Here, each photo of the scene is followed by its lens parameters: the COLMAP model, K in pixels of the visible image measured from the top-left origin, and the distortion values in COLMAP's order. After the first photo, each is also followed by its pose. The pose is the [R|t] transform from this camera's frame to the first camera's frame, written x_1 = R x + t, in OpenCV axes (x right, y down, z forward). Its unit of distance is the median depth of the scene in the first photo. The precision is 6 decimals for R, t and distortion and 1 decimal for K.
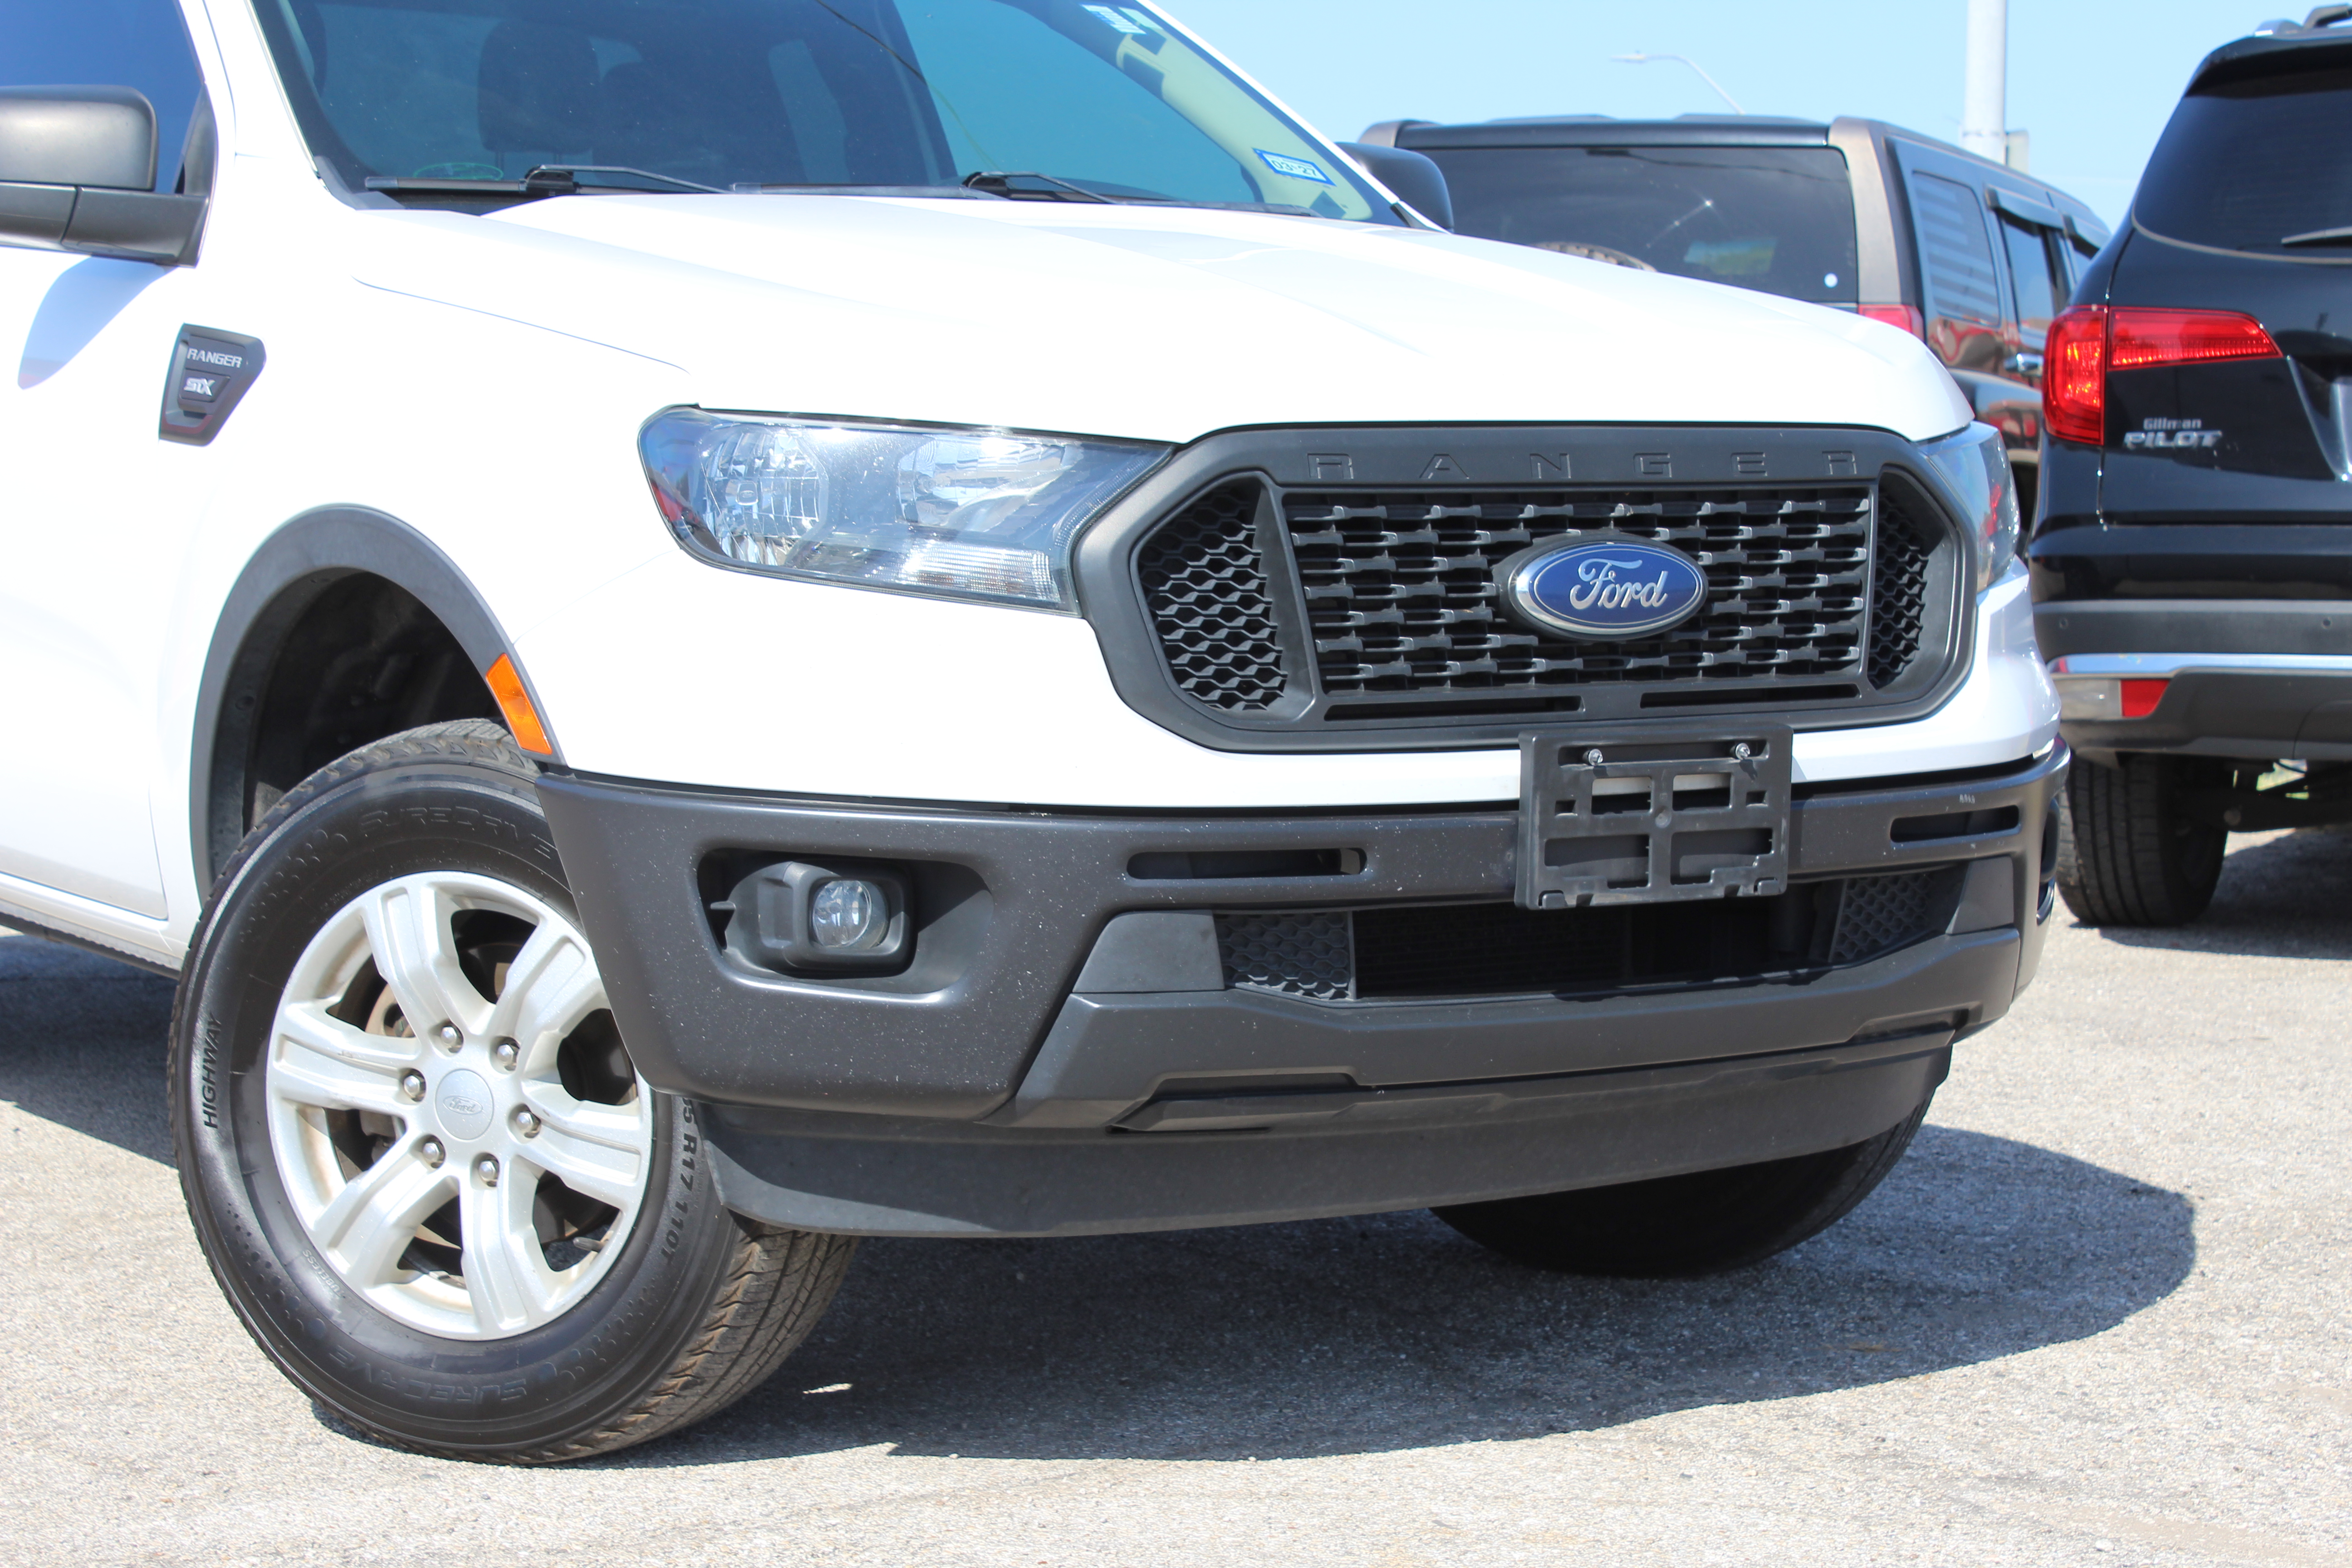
lens RADIAL K [[4611.1, 0, 1177.1], [0, 4611.1, 819.4], [0, 0, 1]] dist [0.043756, 0.057915]
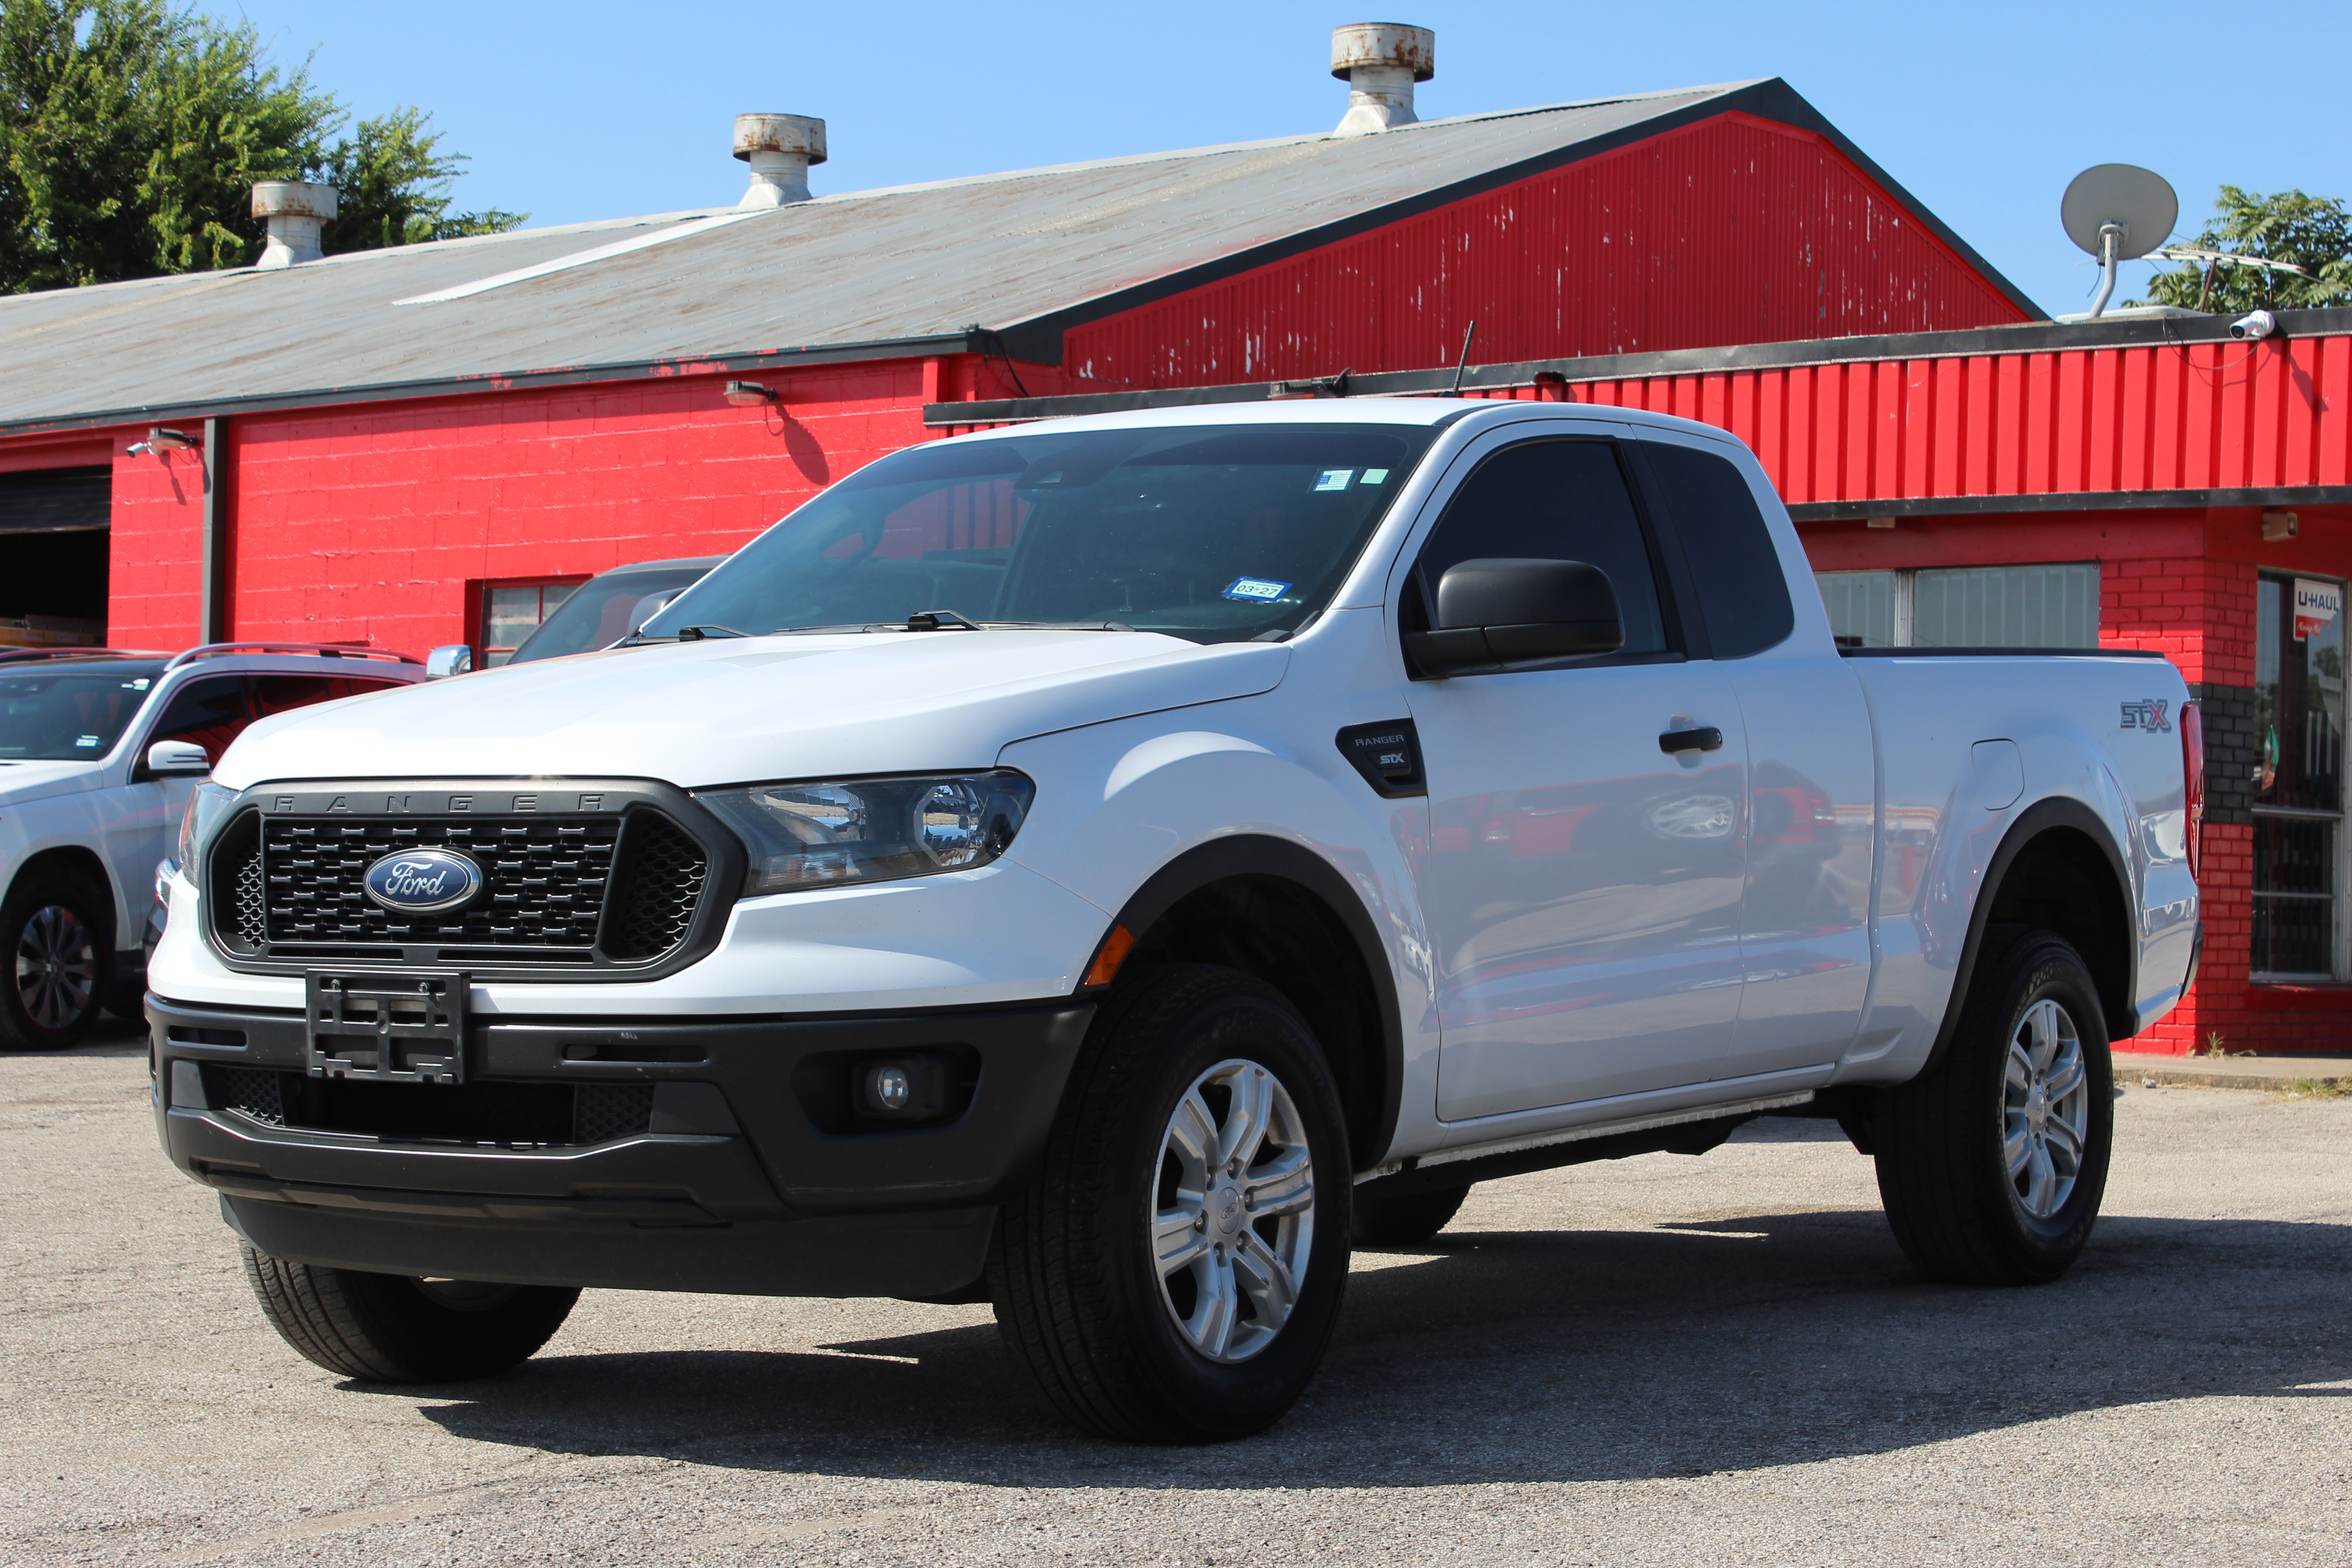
lens RADIAL K [[4545.9, 0, 1176.0], [0, 4545.9, 784.0], [0, 0, 1]] dist [-0.013823, 0.067108]
pose [[0.398994, -0.009061, -0.916909, 1.615028], [-0.078171, 0.995975, -0.043858, -0.035485], [0.913616, 0.089175, 0.396679, 0.620423]]
